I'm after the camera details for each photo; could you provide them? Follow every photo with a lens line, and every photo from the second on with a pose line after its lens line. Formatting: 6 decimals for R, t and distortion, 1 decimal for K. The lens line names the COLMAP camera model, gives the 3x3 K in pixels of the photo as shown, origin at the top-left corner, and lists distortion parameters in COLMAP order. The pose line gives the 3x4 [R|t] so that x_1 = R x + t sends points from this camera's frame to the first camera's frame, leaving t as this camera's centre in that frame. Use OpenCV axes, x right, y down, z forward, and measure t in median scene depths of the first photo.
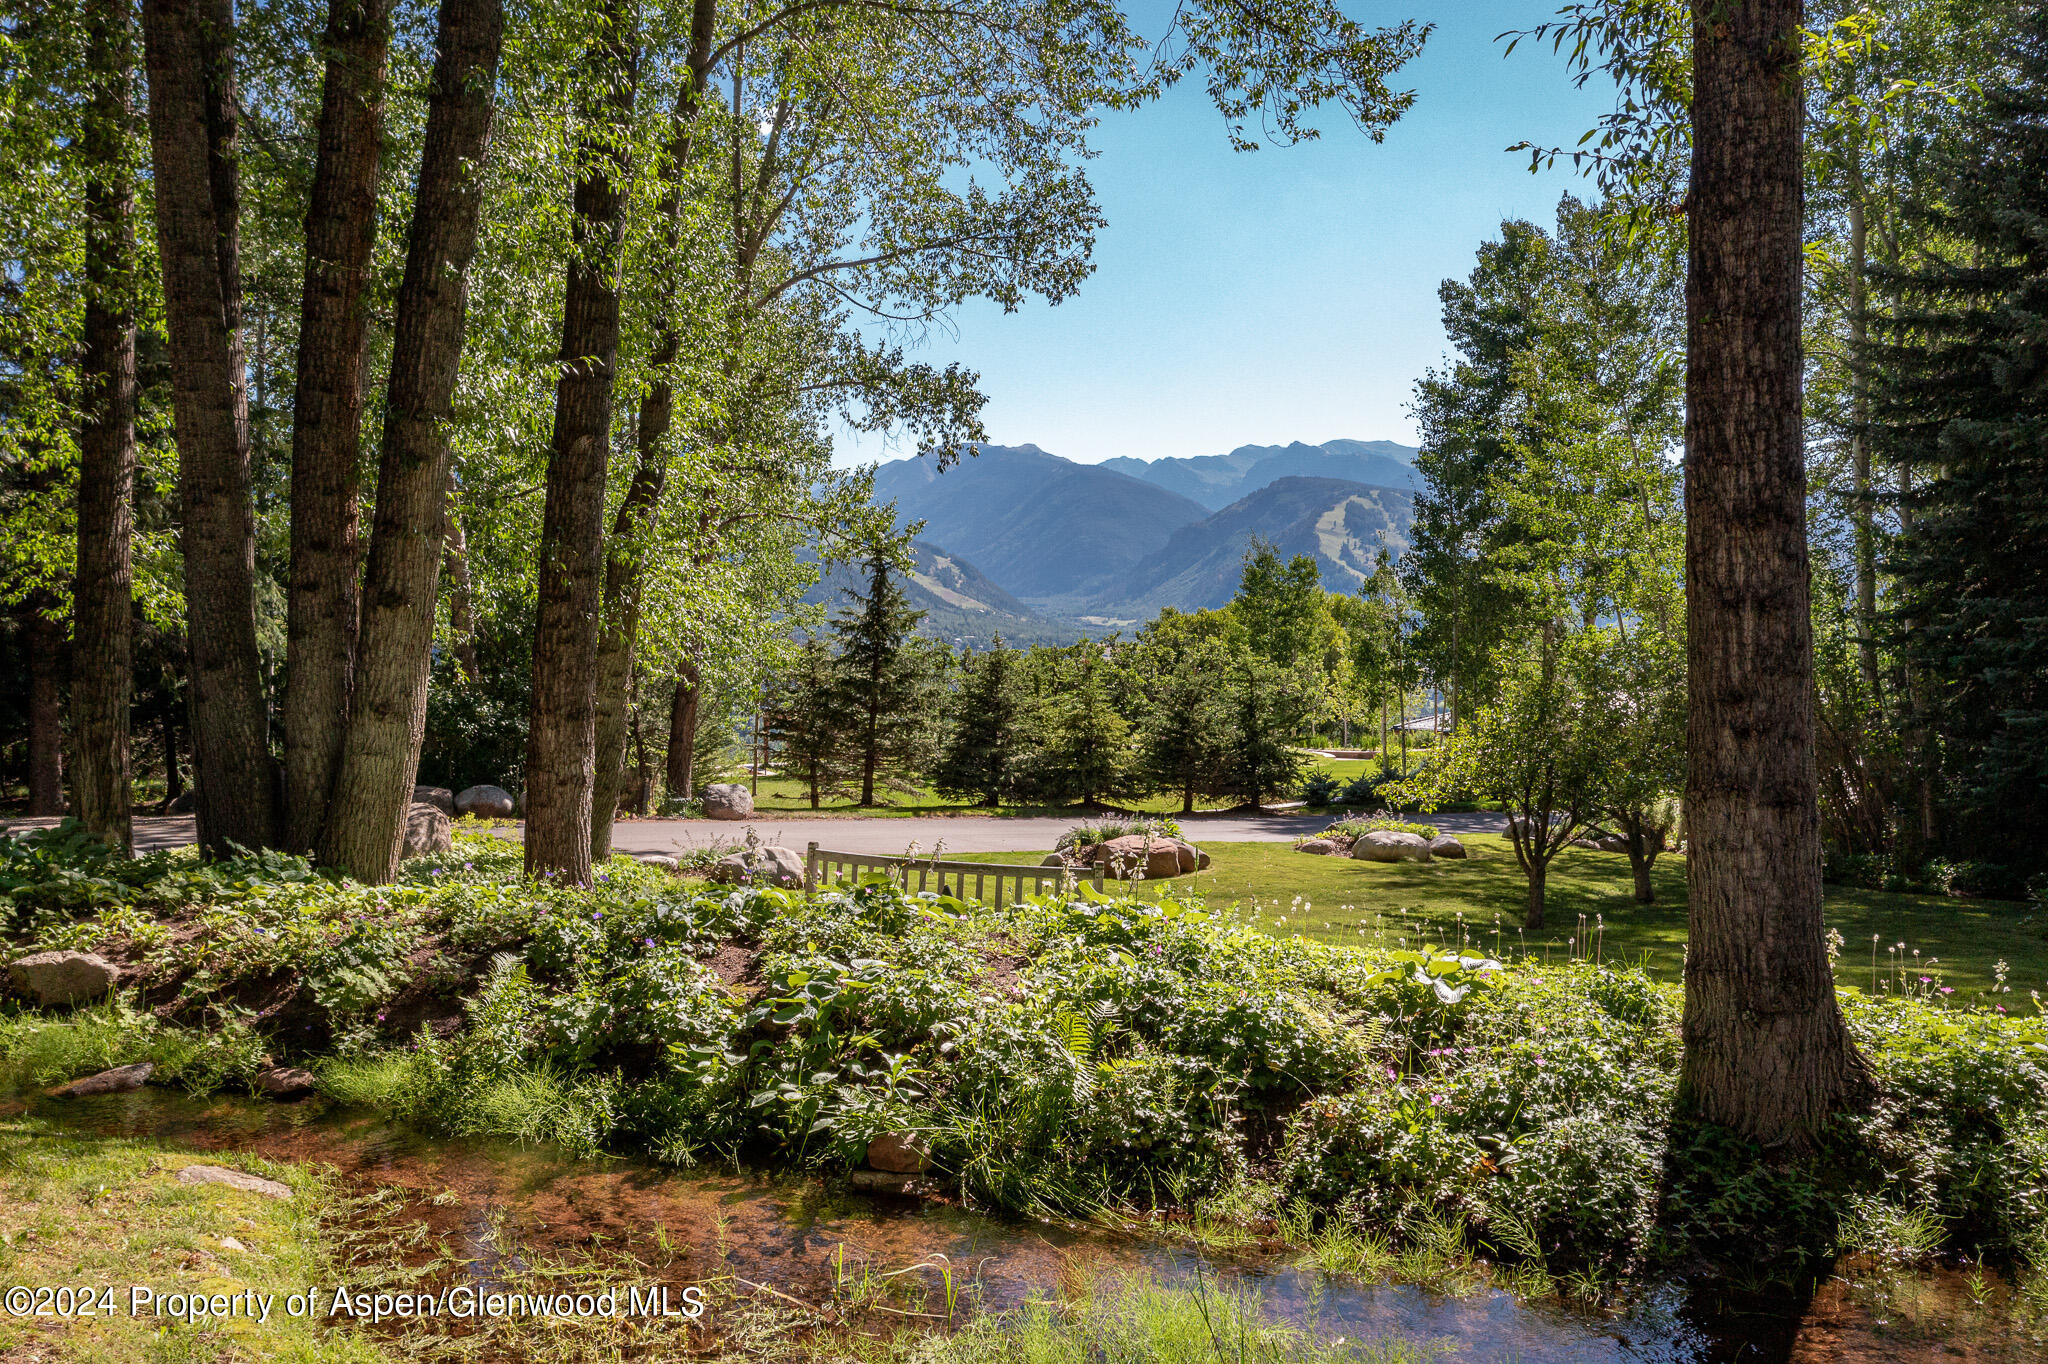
lens RADIAL K [[1655.3, 0, 1056.0], [0, 1655.3, 649.5], [0, 0, 1]] dist [-0.008245, 0.000017]
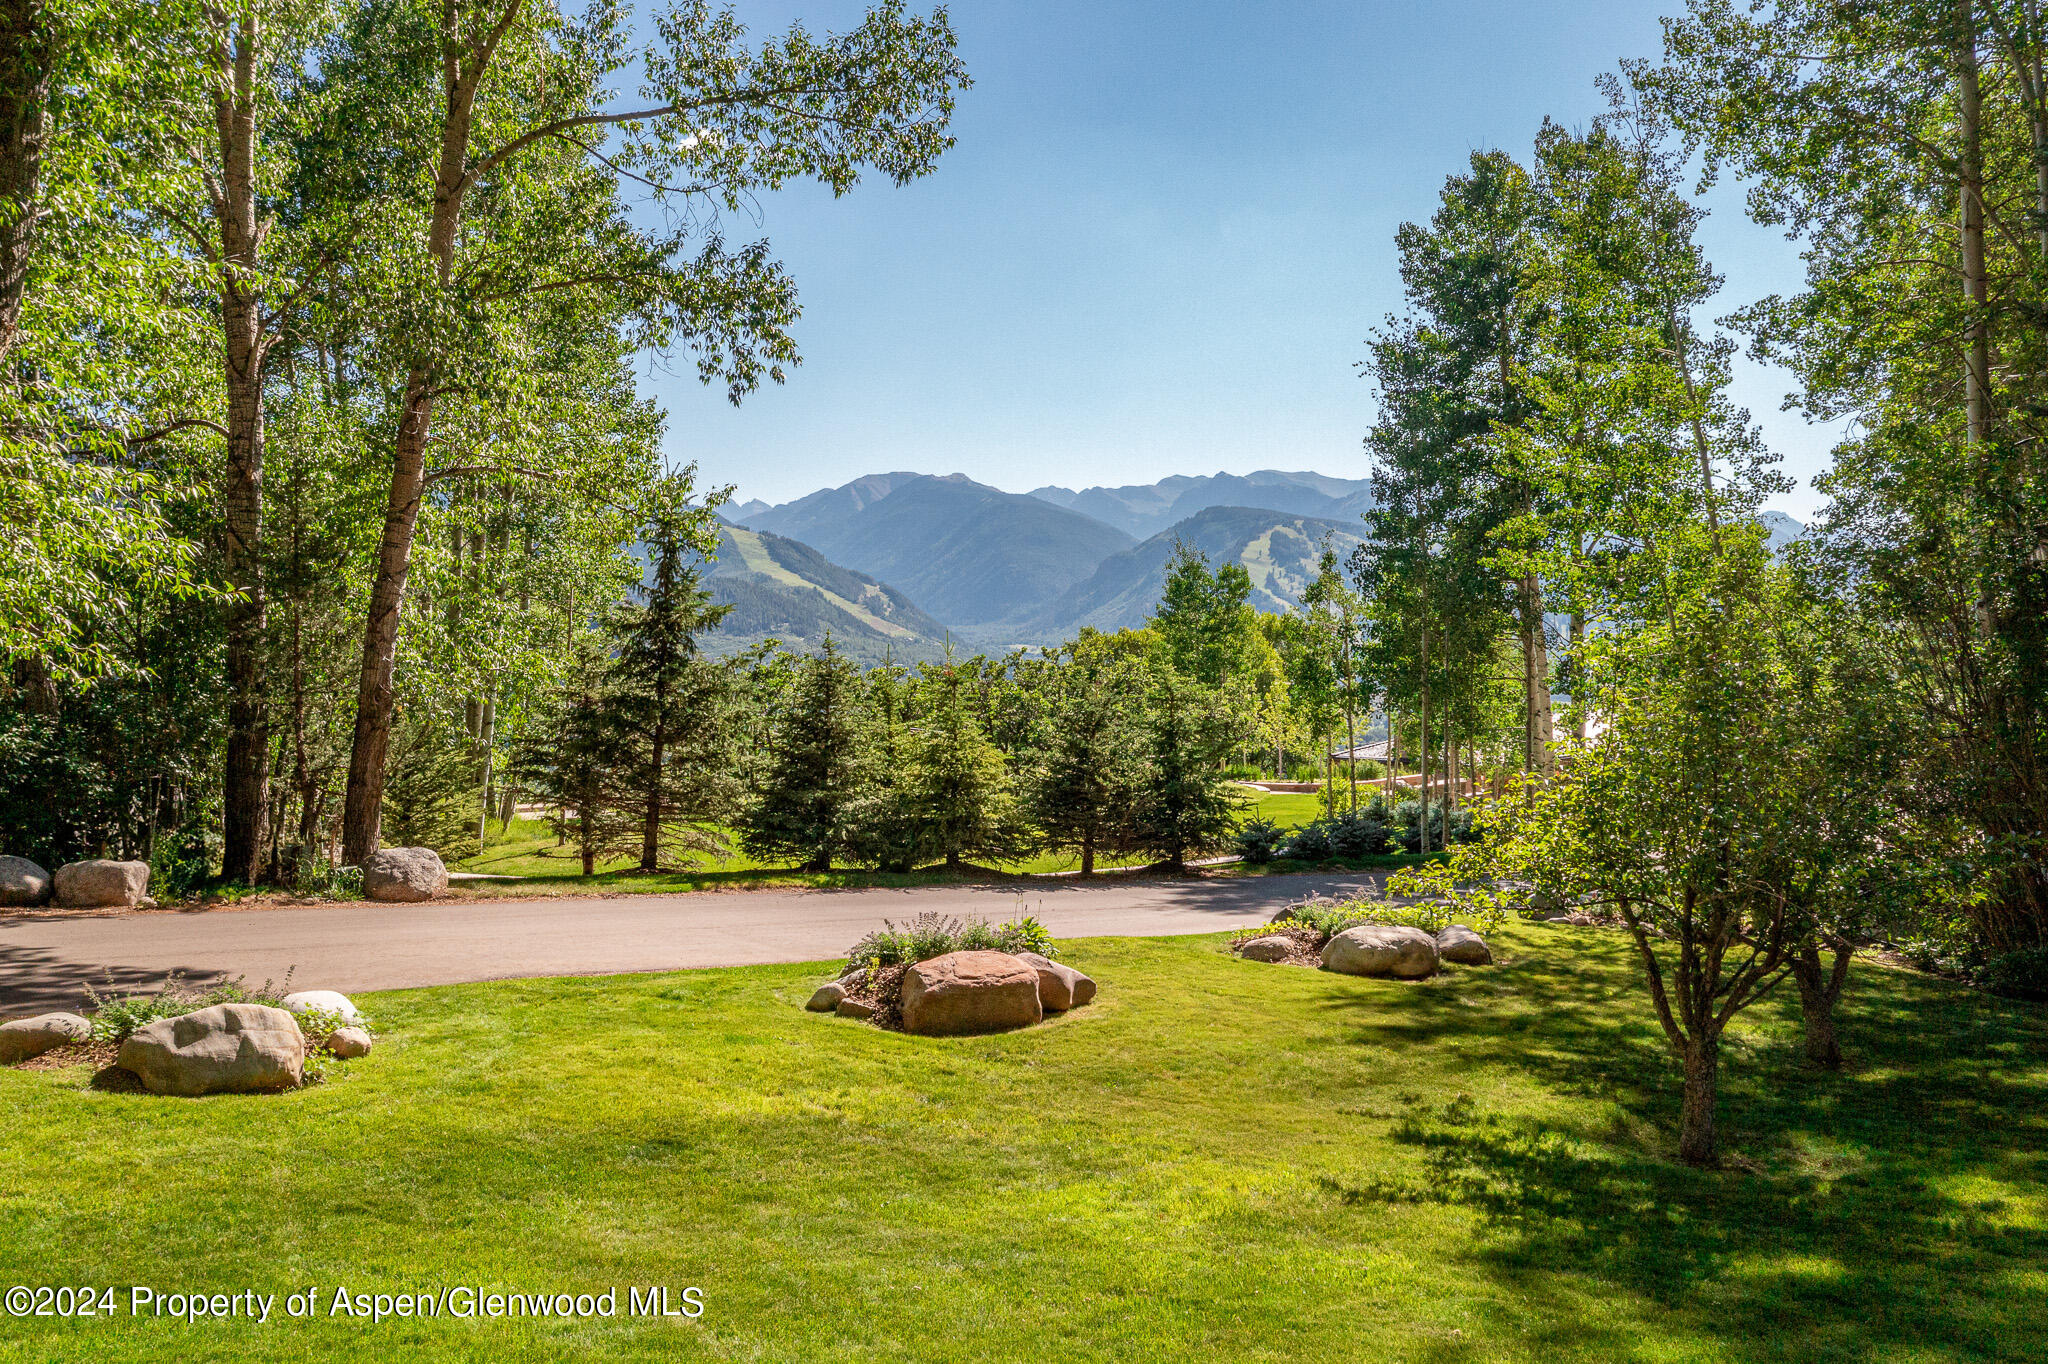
lens RADIAL K [[1648.8, 0, 1052.6], [0, 1648.8, 653.9], [0, 0, 1]] dist [-0.013867, -0.001572]
pose [[0.999146, 0.000191, 0.041310, 0.034026], [0.000393, 0.999900, -0.014126, 0.008863], [-0.041308, 0.014130, 0.999047, 0.257755]]
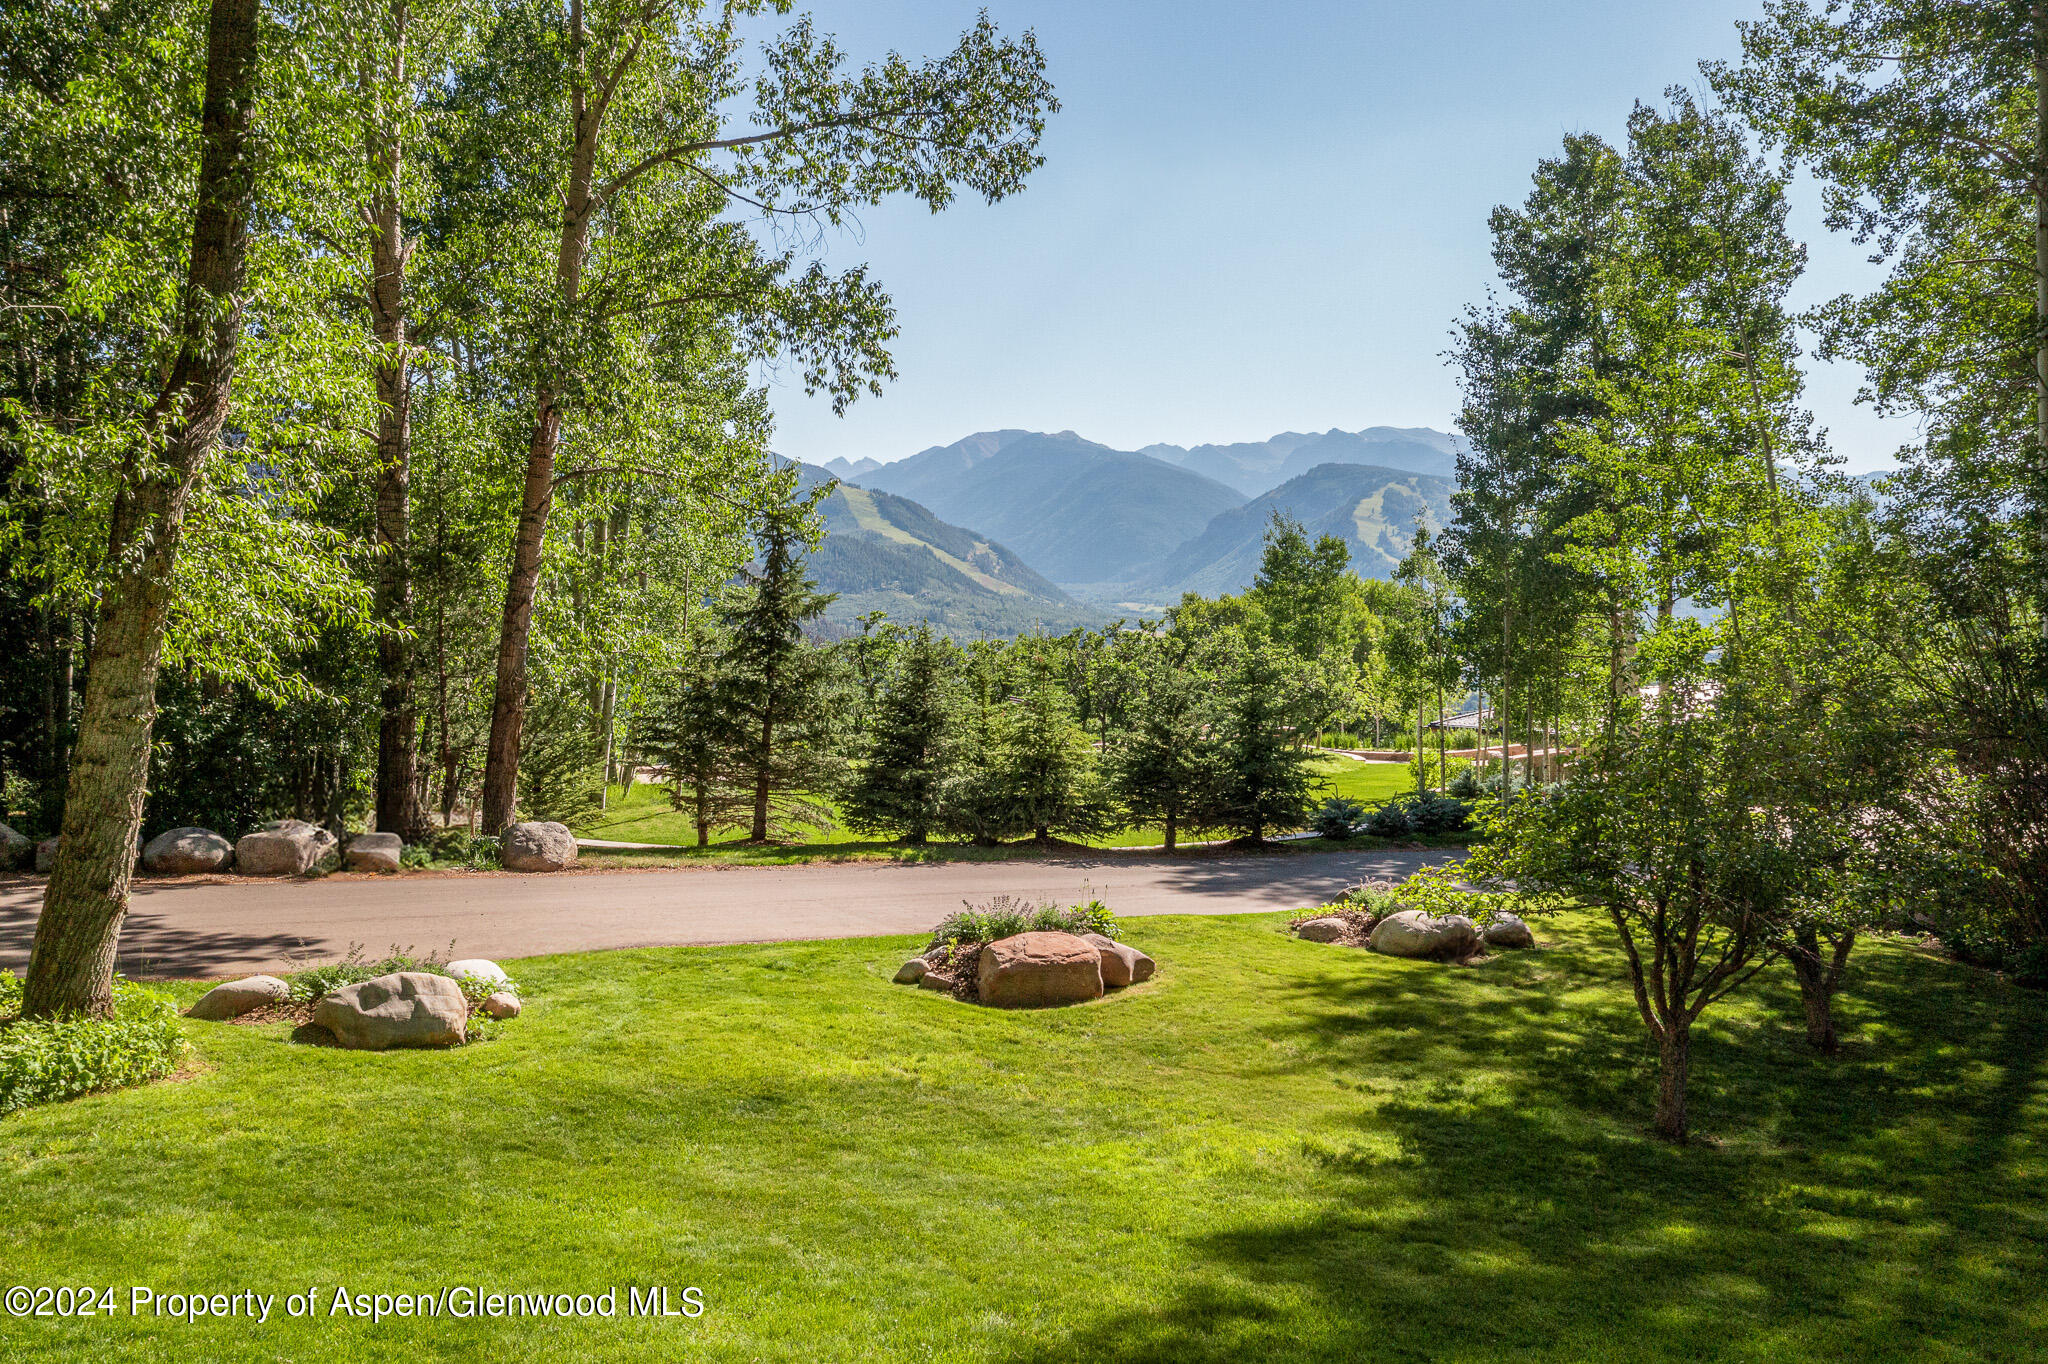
lens RADIAL K [[1649.9, 0, 1046.5], [0, 1649.9, 645.6], [0, 0, 1]] dist [-0.007488, -0.005987]
pose [[0.999597, 0.005114, -0.027922, 0.043780], [-0.004938, 0.999968, 0.006354, -0.004296], [0.027954, -0.006213, 0.999590, 0.215464]]
